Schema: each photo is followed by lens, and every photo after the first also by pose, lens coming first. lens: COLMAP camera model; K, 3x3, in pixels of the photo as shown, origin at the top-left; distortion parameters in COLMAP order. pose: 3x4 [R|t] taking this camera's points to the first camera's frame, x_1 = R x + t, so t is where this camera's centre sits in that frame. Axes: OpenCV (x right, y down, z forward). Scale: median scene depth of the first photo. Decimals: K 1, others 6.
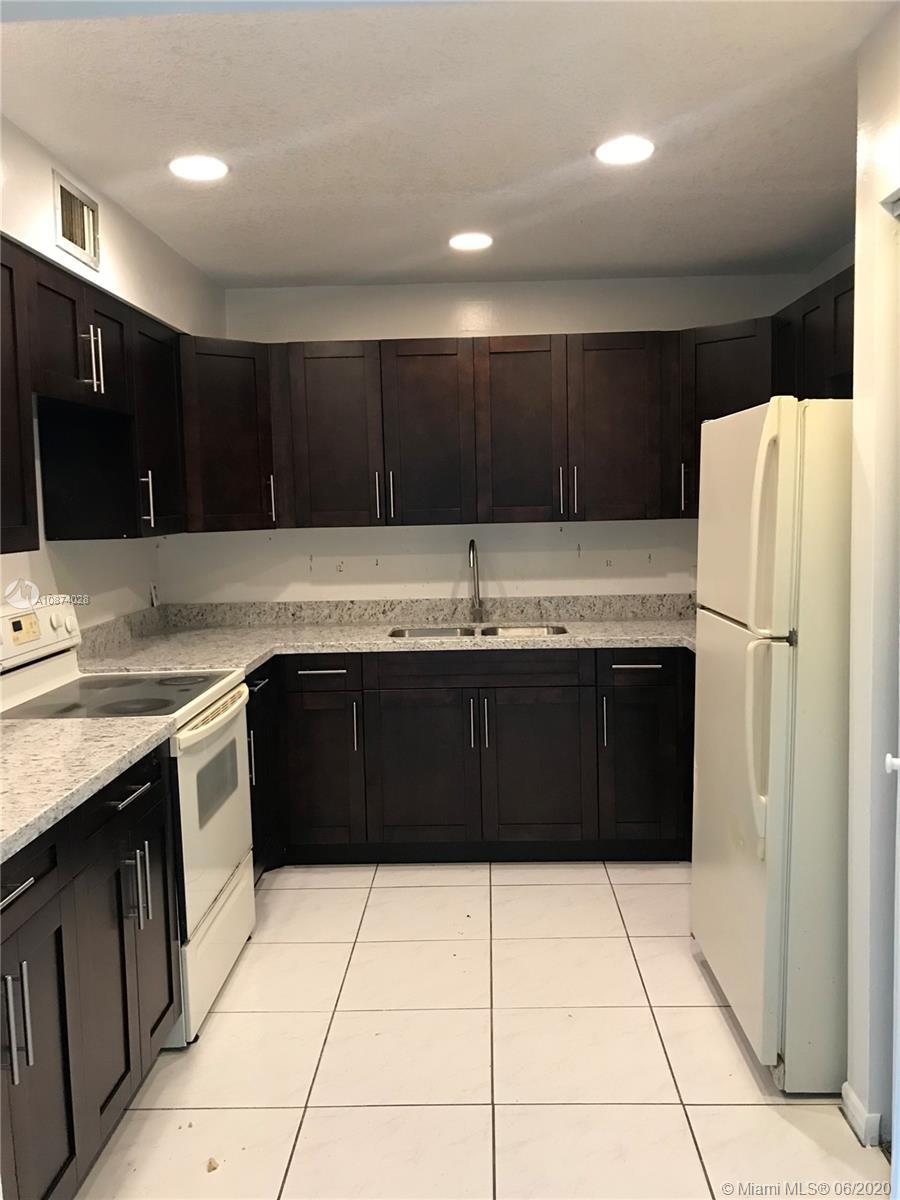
lens RADIAL K [[978.4, 0, 449.8], [0, 978.4, 602.0], [0, 0, 1]] dist [-0.001068, 0.007038]
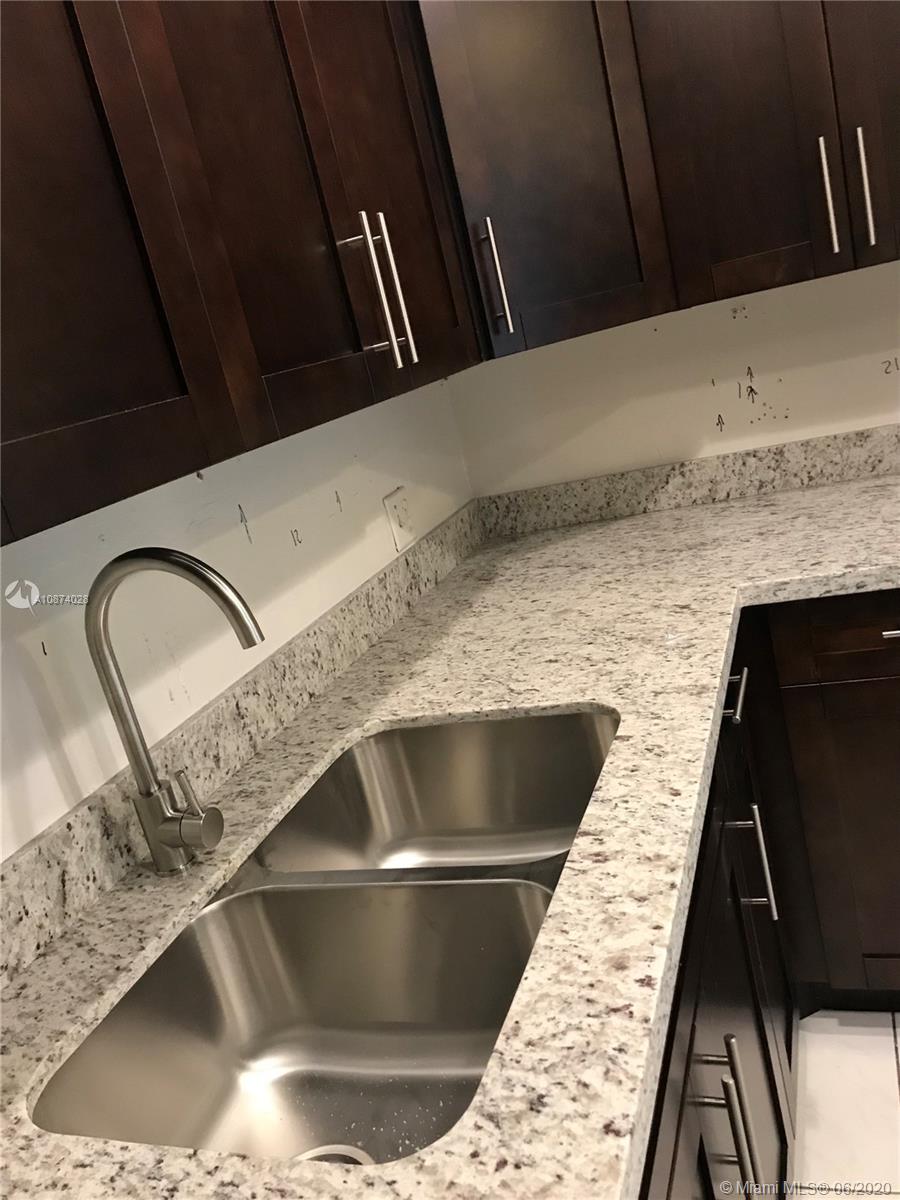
lens RADIAL K [[978.4, 0, 451.3], [0, 978.4, 597.5], [0, 0, 1]] dist [-0.001068, 0.007038]
pose [[0.295347, -0.299213, 0.907327, -0.162302], [0.324719, 0.924594, 0.199207, -0.072822], [-0.898514, 0.235791, 0.370236, 0.814335]]
